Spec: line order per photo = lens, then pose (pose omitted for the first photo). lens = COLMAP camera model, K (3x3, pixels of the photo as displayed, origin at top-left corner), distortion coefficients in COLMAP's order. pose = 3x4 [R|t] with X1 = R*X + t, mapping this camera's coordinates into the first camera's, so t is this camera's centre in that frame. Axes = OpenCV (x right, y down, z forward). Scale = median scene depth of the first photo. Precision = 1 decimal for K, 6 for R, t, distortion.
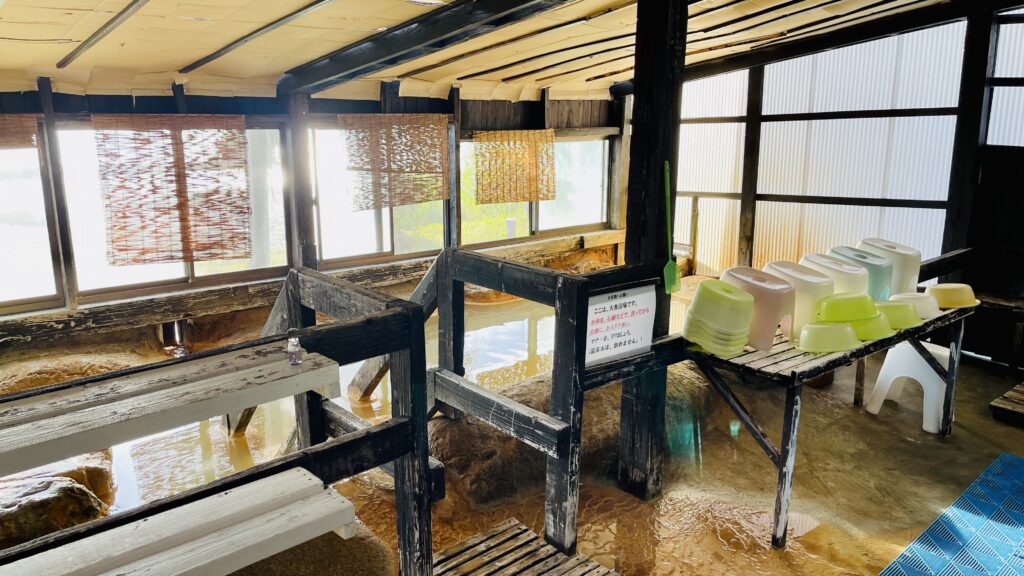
lens RADIAL K [[778.8, 0, 516.6], [0, 778.8, 287.3], [0, 0, 1]] dist [0.062478, -0.076763]
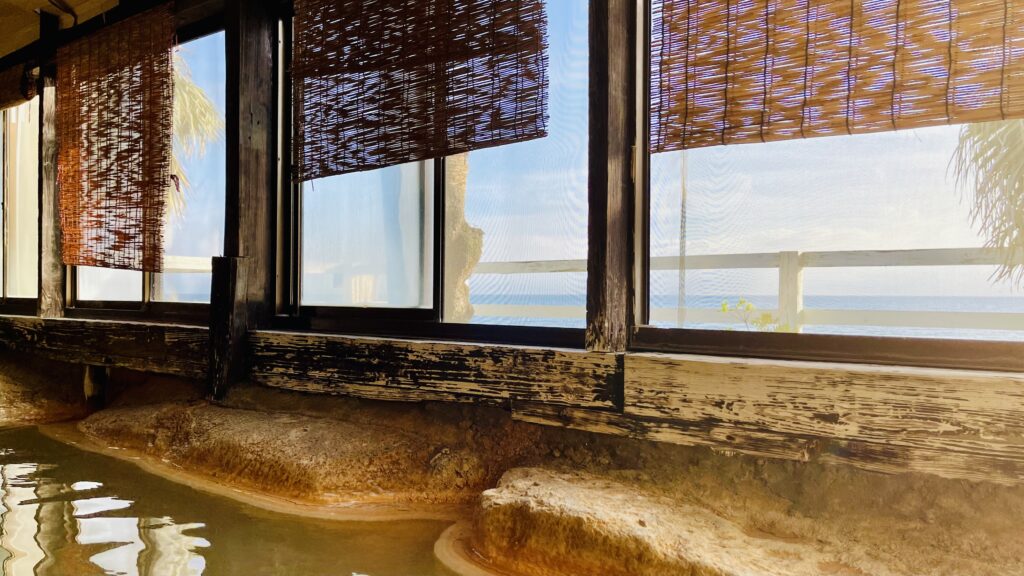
lens RADIAL K [[778.8, 0, 537.8], [0, 778.8, 299.0], [0, 0, 1]] dist [0.062478, -0.076763]
pose [[0.202235, -0.003636, -0.979330, 0.223972], [-0.231554, 0.971462, -0.051423, -0.053363], [0.951569, 0.237167, 0.195622, 1.183350]]
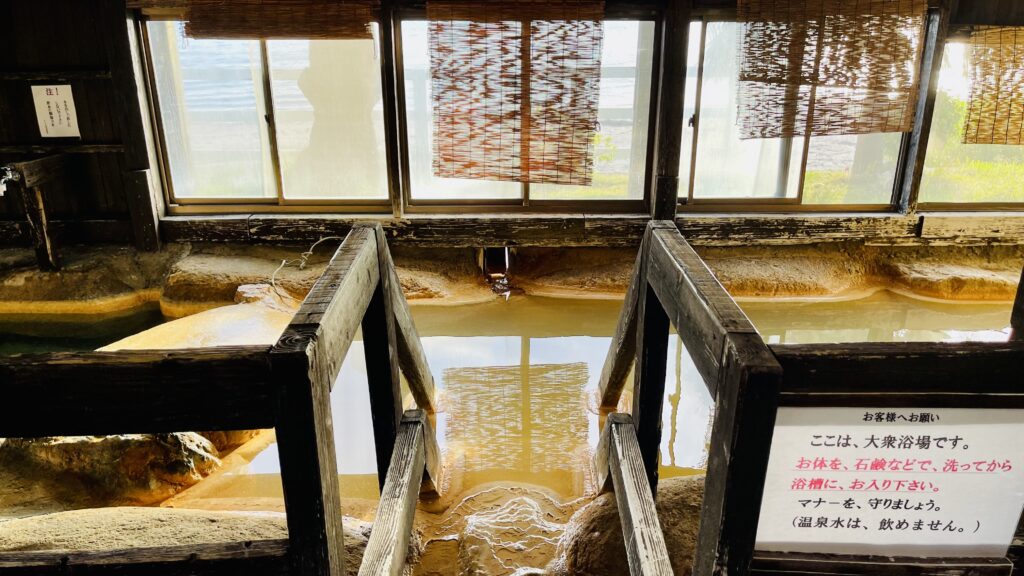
lens RADIAL K [[778.8, 0, 508.1], [0, 778.8, 295.2], [0, 0, 1]] dist [0.062478, -0.076763]
pose [[0.753551, 0.215177, -0.621176, 0.127379], [-0.140067, 0.975769, 0.168093, -0.052822], [0.642294, -0.039661, 0.765432, 0.335706]]
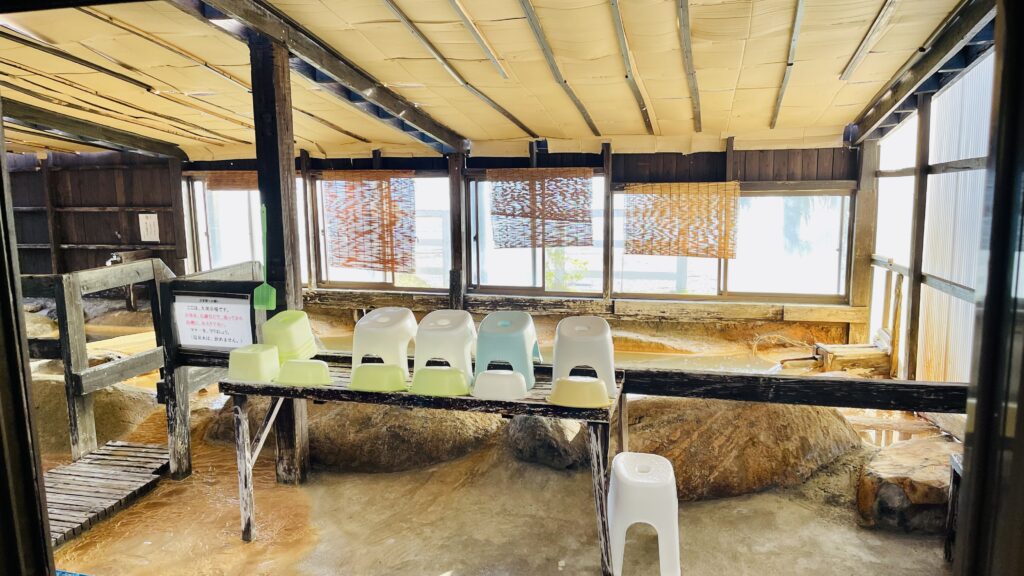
lens RADIAL K [[778.8, 0, 511.0], [0, 778.8, 288.7], [0, 0, 1]] dist [0.062478, -0.076763]
pose [[0.558514, 0.118413, -0.821000, 0.905148], [-0.171733, 0.984821, 0.025213, -0.078665], [0.811523, 0.126911, 0.570372, 0.384143]]
